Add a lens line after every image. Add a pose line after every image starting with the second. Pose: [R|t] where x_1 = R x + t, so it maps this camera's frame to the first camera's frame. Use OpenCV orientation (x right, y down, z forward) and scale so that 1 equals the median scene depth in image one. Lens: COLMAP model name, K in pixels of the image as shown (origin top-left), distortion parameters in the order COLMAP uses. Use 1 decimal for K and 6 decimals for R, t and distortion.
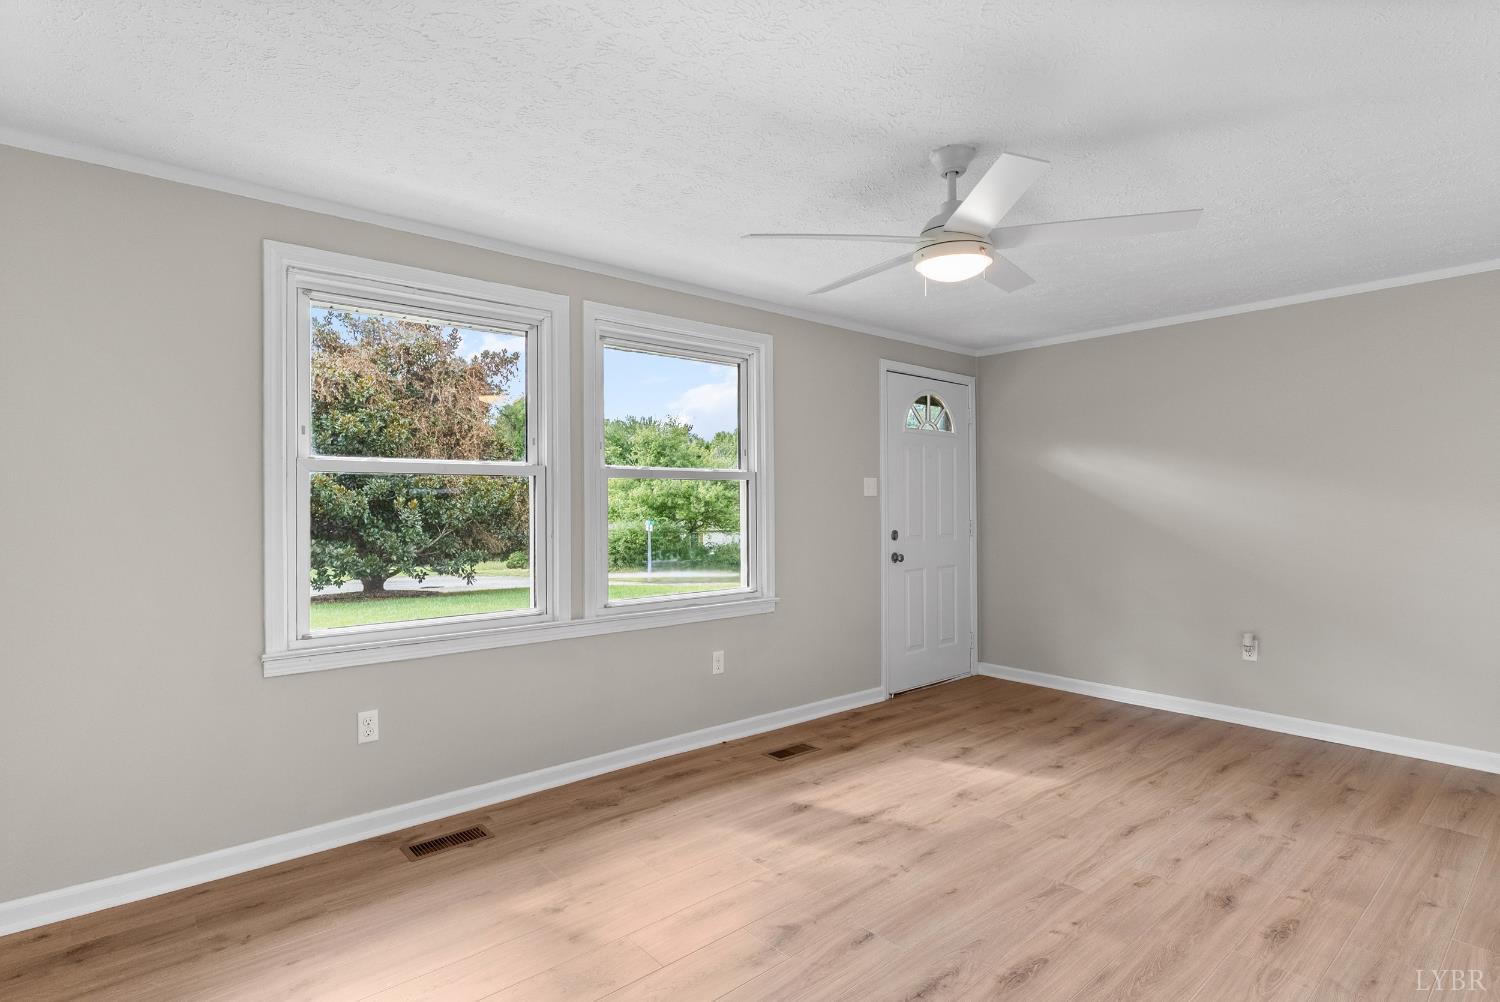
lens RADIAL K [[740.5, 0, 745.9], [0, 740.5, 496.0], [0, 0, 1]] dist [-0.003298, -0.000036]
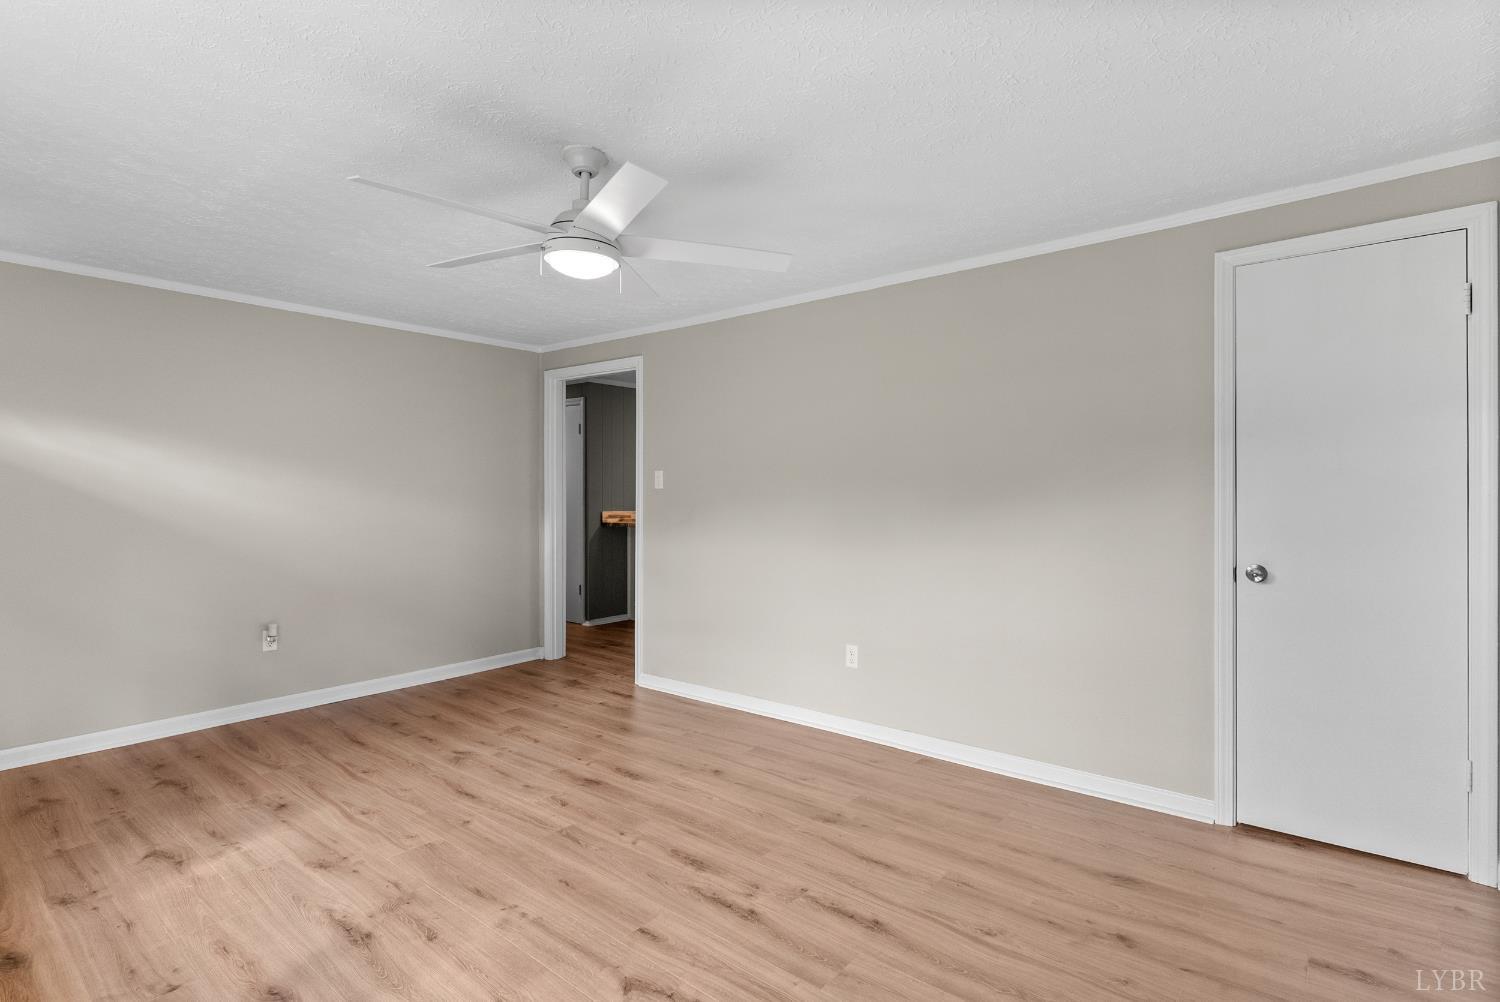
lens RADIAL K [[740.5, 0, 752.3], [0, 740.5, 511.6], [0, 0, 1]] dist [-0.003298, -0.000036]
pose [[-0.167366, -0.021573, 0.985659, -0.503274], [-0.006672, 0.999762, 0.020748, 0.010790], [-0.985872, -0.003103, -0.167470, 0.634020]]
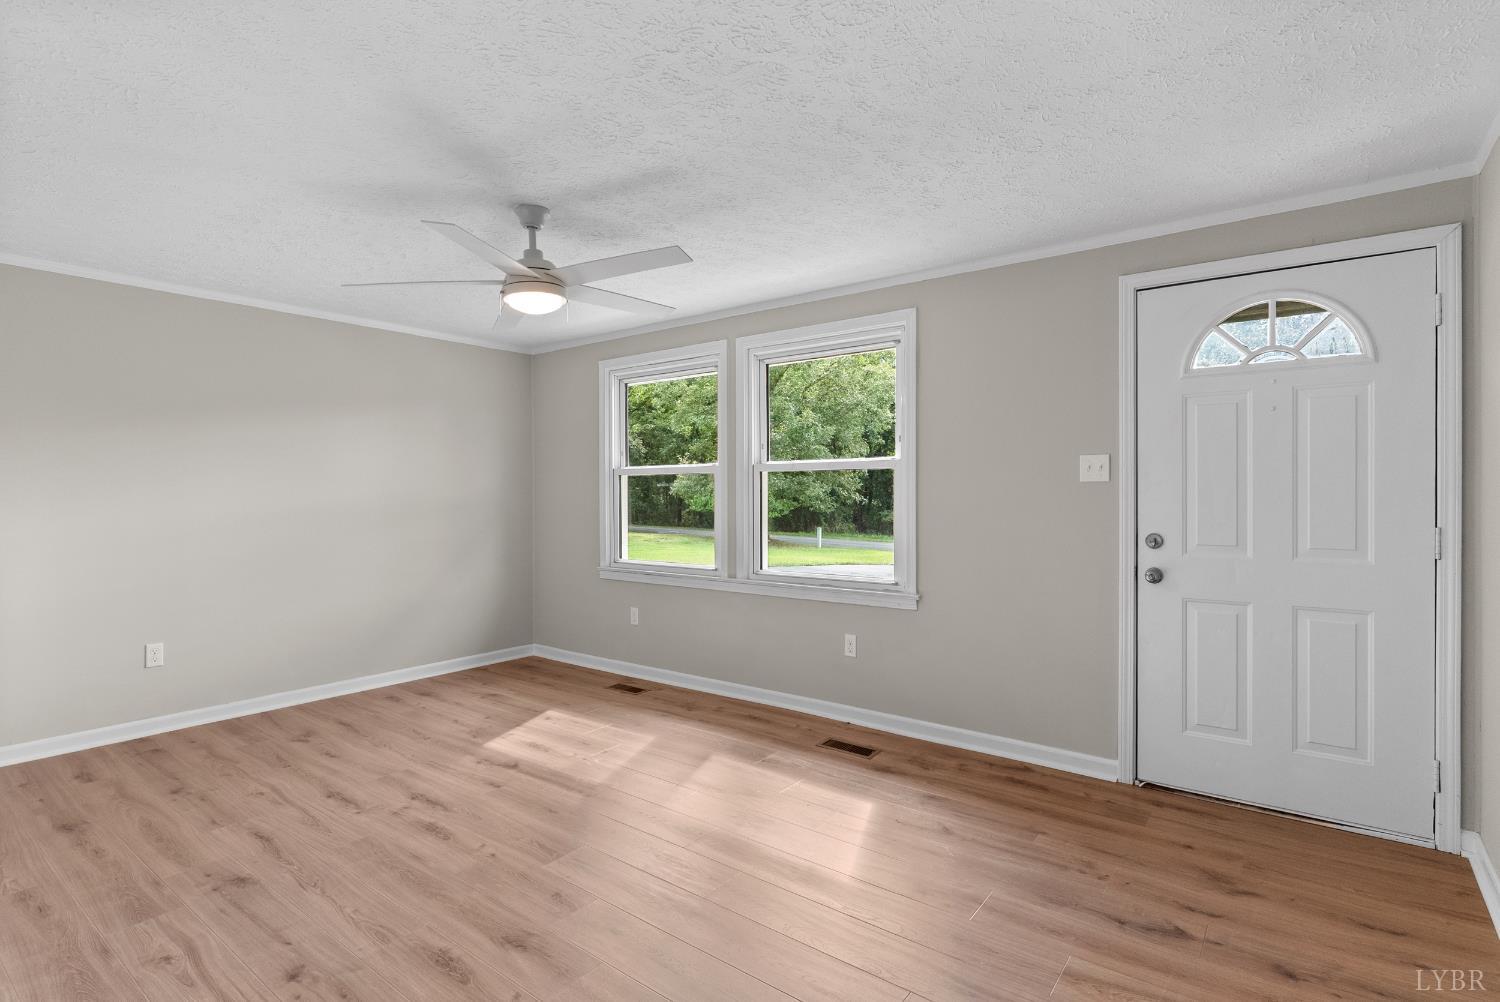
lens RADIAL K [[740.5, 0, 772.7], [0, 740.5, 494.6], [0, 0, 1]] dist [-0.003298, -0.000036]
pose [[0.225058, 0.004144, -0.974337, 1.068584], [0.011661, 0.999908, 0.006947, 0.005709], [0.974276, -0.012925, 0.224989, 0.749007]]
